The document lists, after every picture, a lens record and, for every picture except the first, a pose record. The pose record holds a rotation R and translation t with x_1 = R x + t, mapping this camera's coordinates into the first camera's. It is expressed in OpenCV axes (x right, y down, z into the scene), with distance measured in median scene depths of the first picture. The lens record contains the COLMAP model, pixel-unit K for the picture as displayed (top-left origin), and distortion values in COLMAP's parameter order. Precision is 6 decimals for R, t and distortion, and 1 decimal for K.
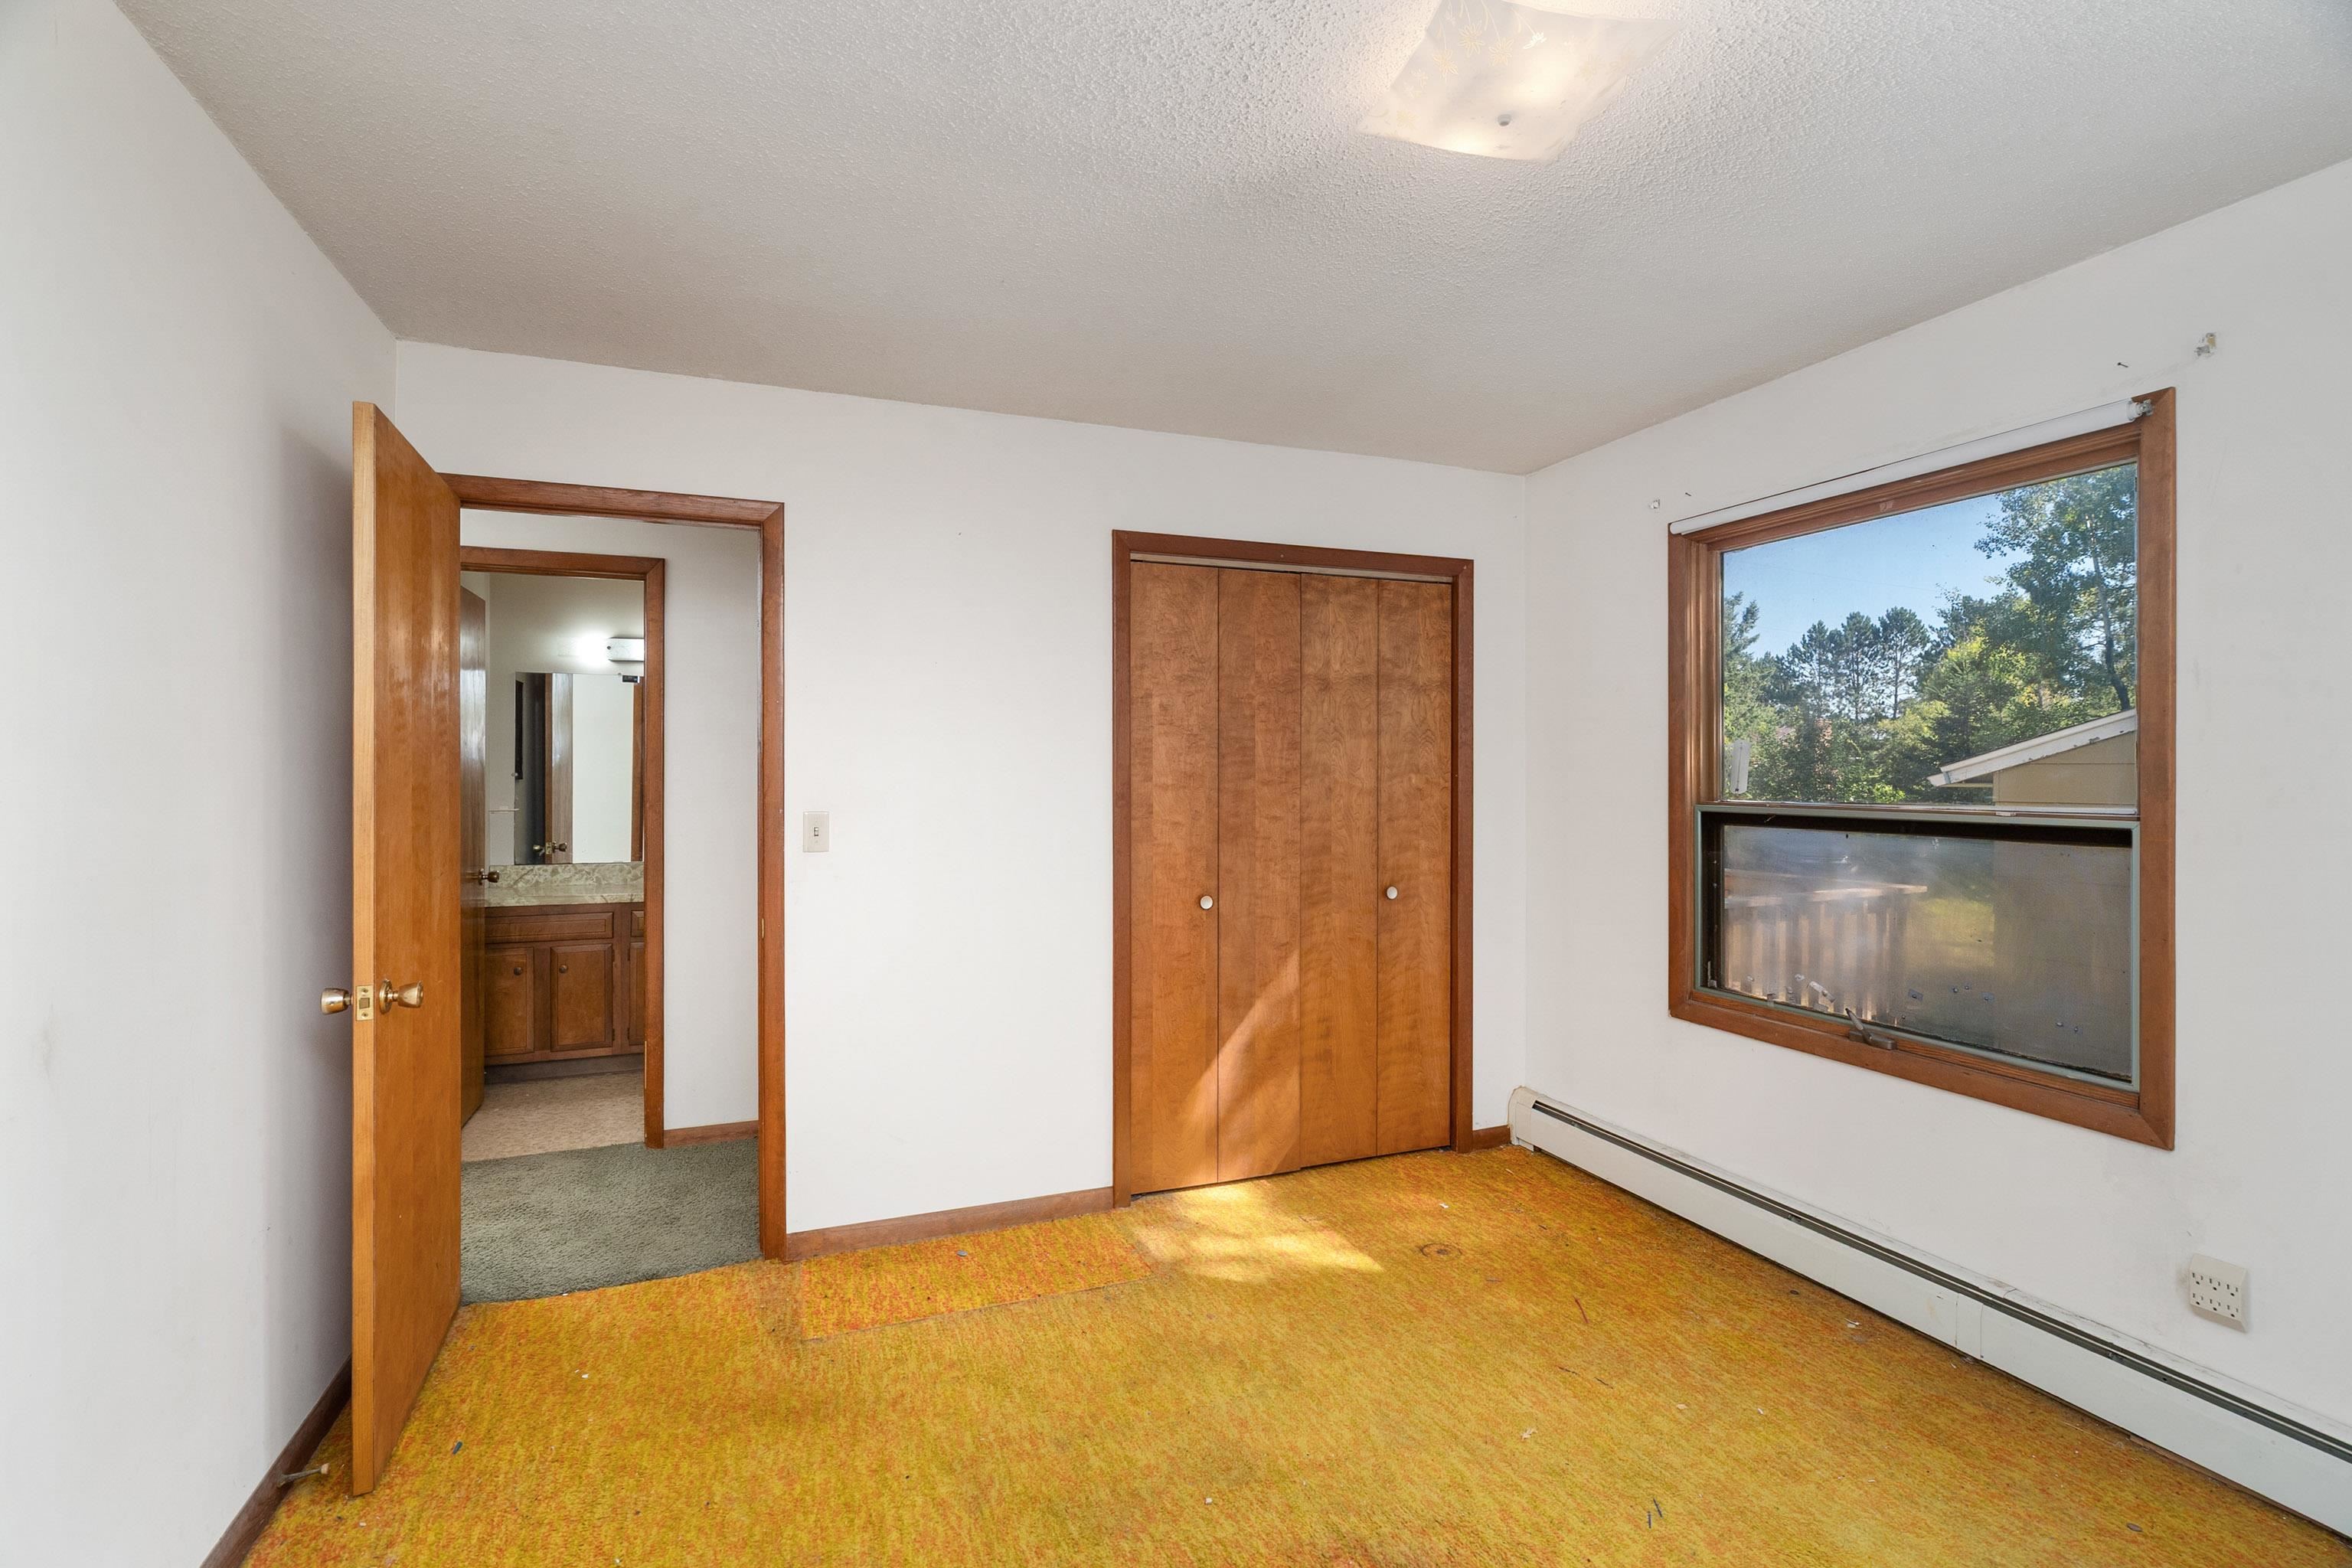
lens RADIAL K [[1089.5, 0, 1176.0], [0, 1089.5, 784.0], [0, 0, 1]] dist [-0.002407, -0.000105]
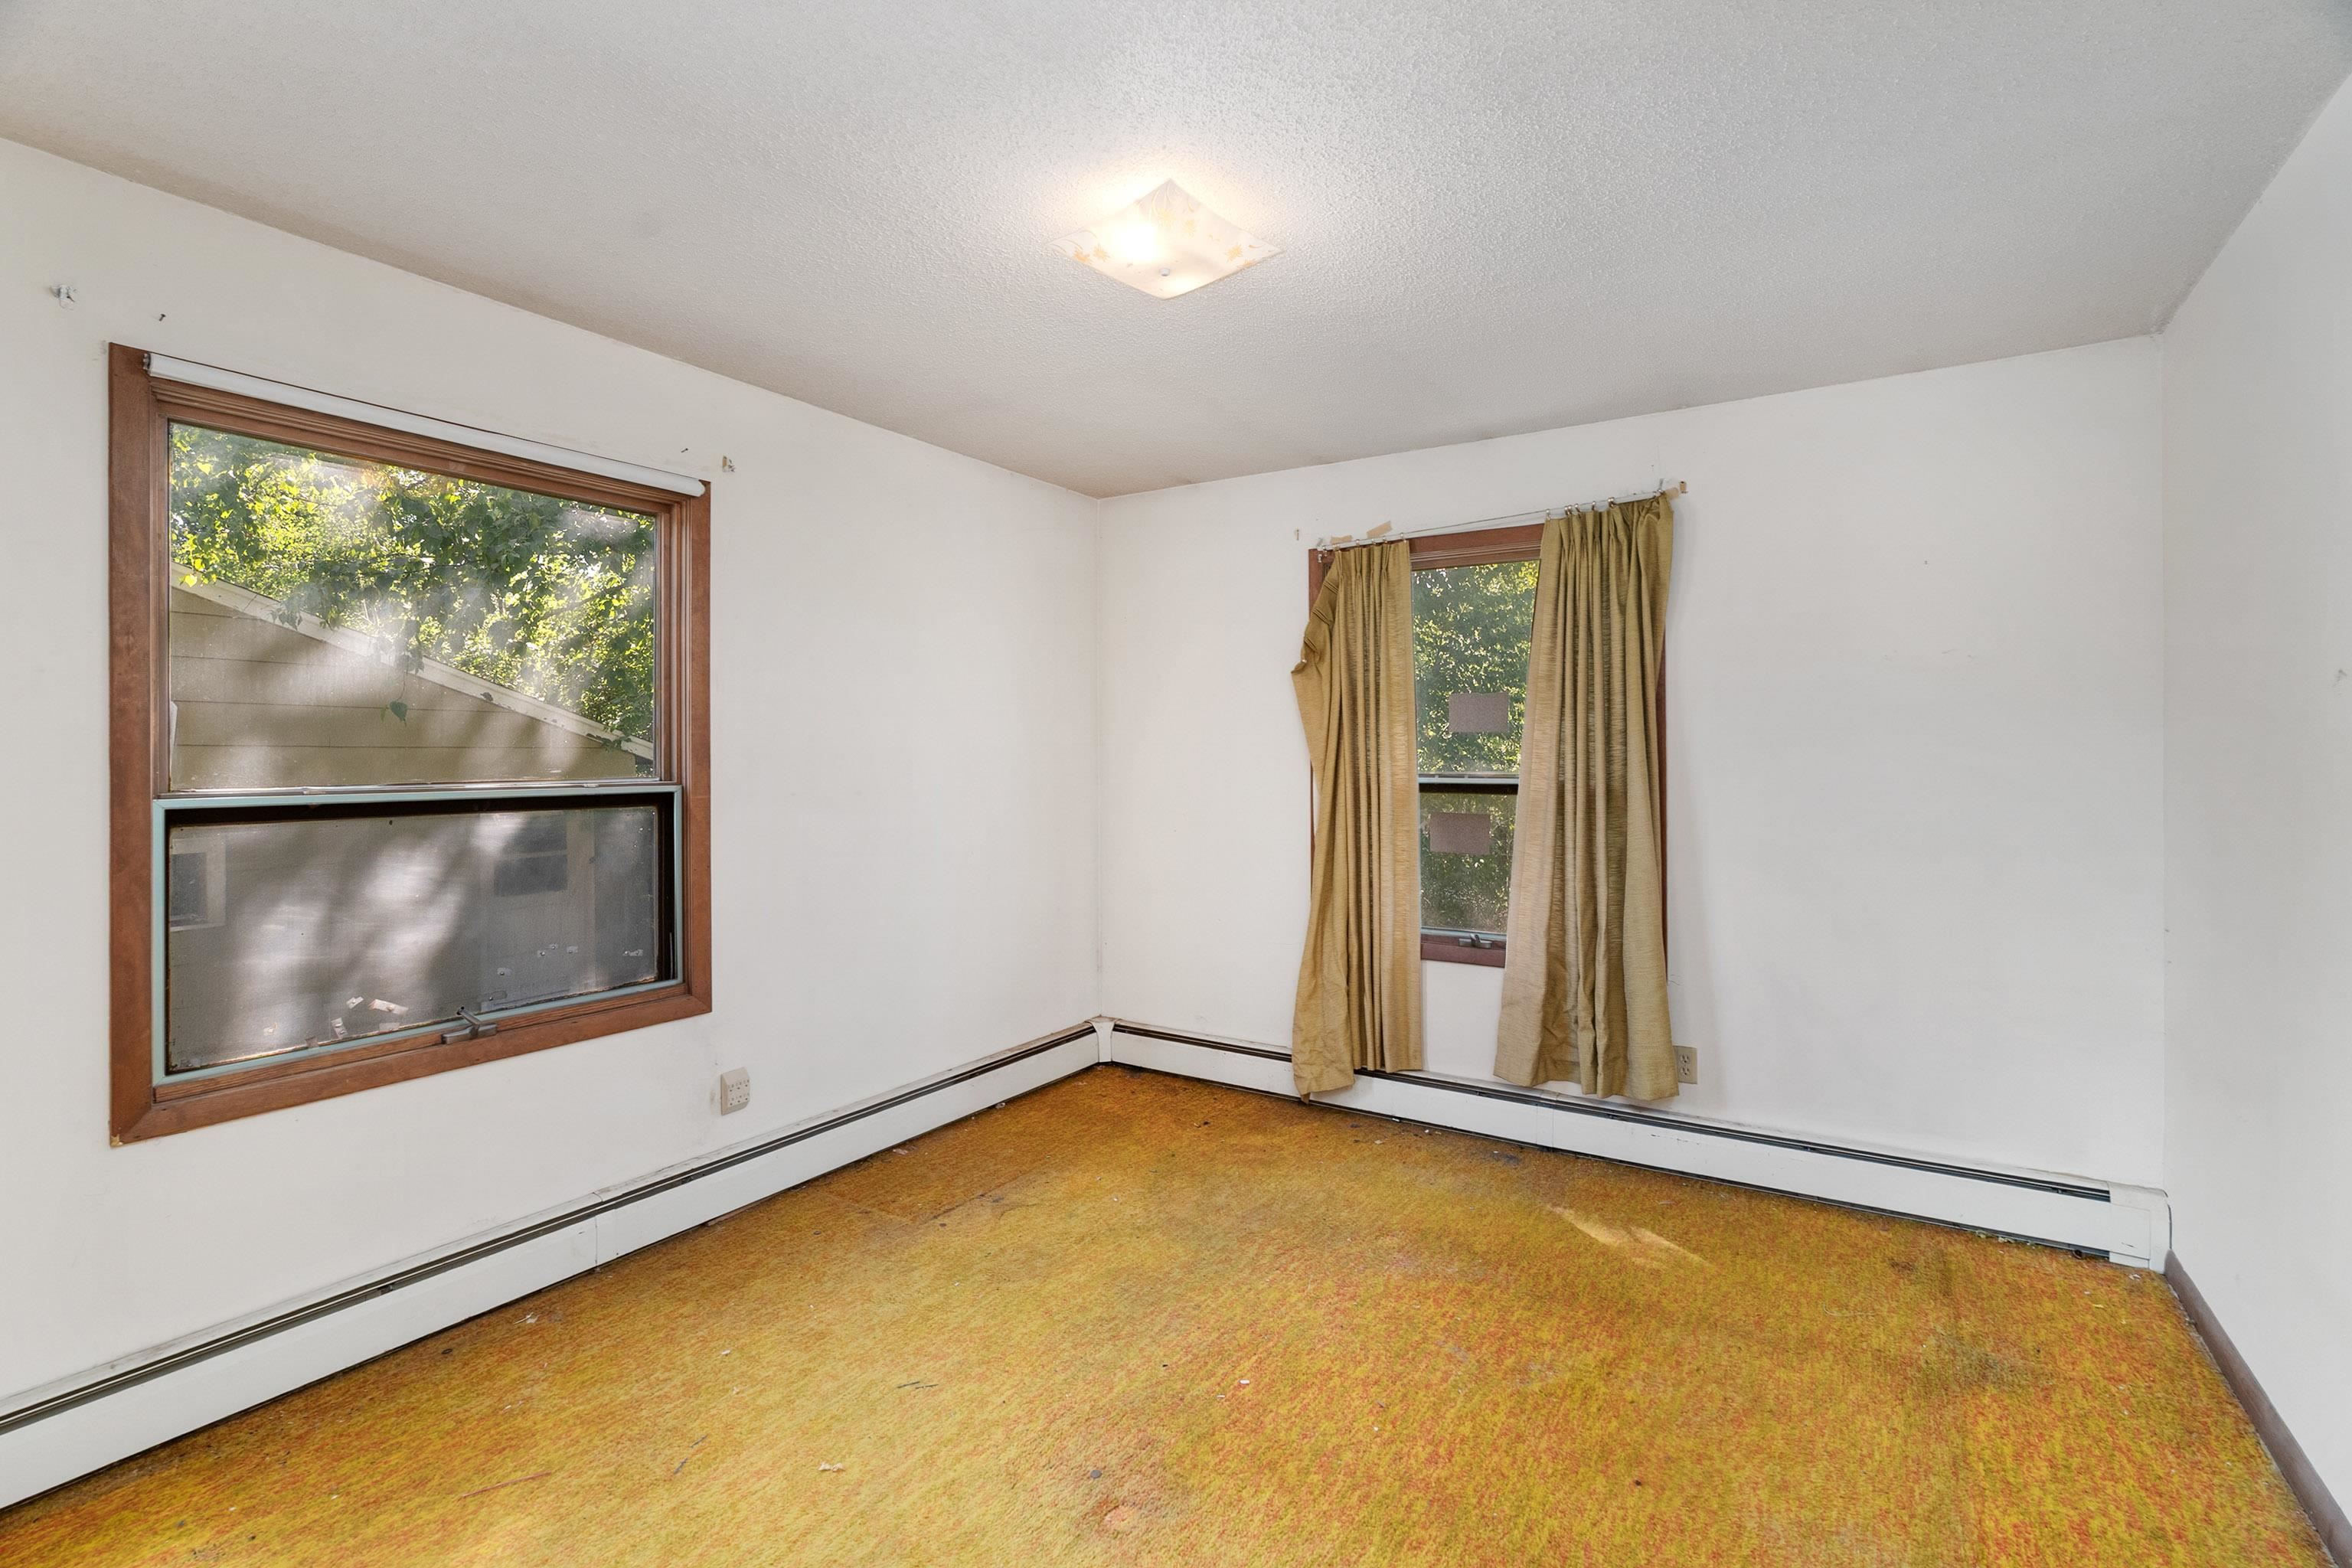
lens RADIAL K [[1087.7, 0, 1174.3], [0, 1087.7, 768.0], [0, 0, 1]] dist [0.000367, -0.000050]
pose [[-0.594963, -0.012380, 0.803658, -0.536665], [0.011309, 0.999653, 0.023772, -0.011851], [-0.803673, 0.023232, -0.594617, 1.198816]]
